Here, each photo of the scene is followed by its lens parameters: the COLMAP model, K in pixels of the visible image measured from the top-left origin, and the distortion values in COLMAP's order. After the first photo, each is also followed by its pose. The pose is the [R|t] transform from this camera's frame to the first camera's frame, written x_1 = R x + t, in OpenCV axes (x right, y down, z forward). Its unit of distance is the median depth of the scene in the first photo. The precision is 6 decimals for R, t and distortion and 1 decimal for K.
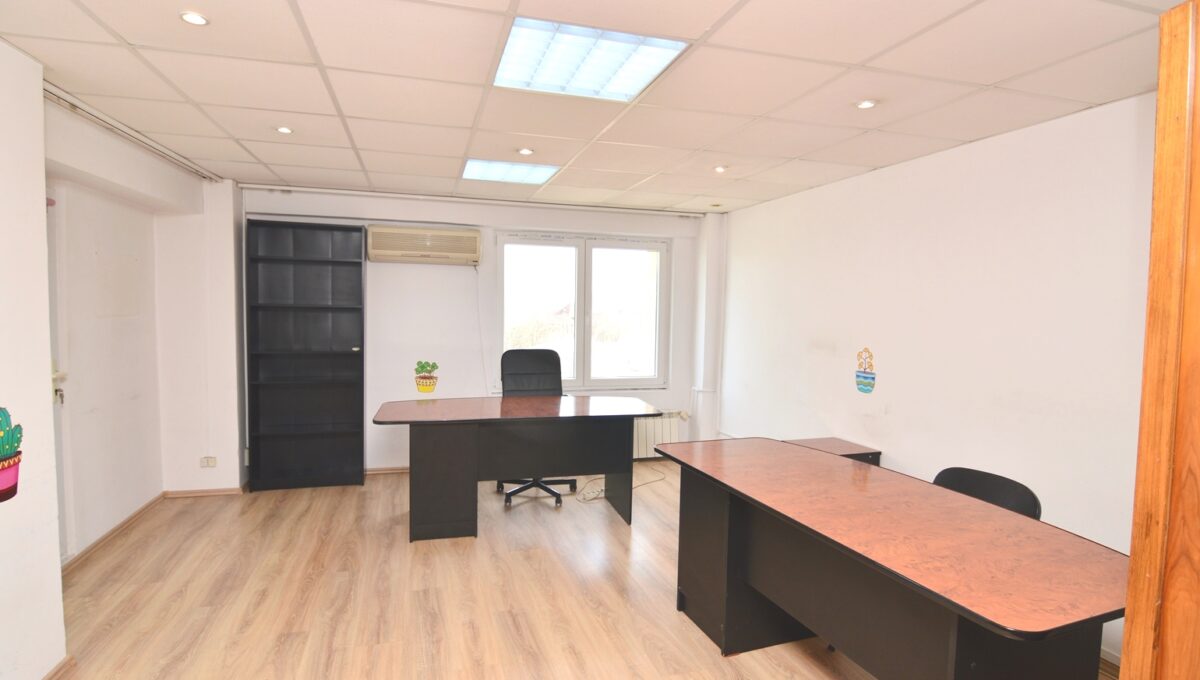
lens RADIAL K [[584.4, 0, 590.7], [0, 584.4, 339.2], [0, 0, 1]] dist [-0.008970, -0.006767]
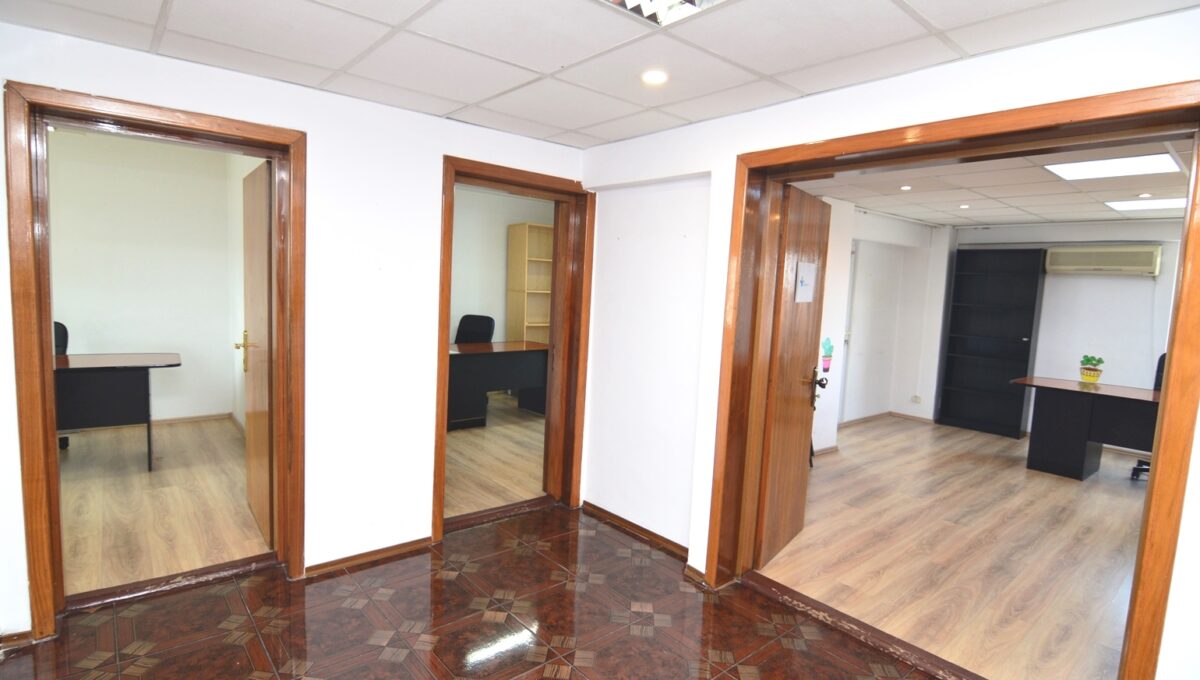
lens RADIAL K [[584.4, 0, 597.0], [0, 584.4, 340.7], [0, 0, 1]] dist [-0.008970, -0.006767]
pose [[0.401495, 0.085053, -0.911903, 0.447014], [-0.084641, 0.994863, 0.055525, 0.030418], [0.911942, 0.054891, 0.406632, -0.478413]]
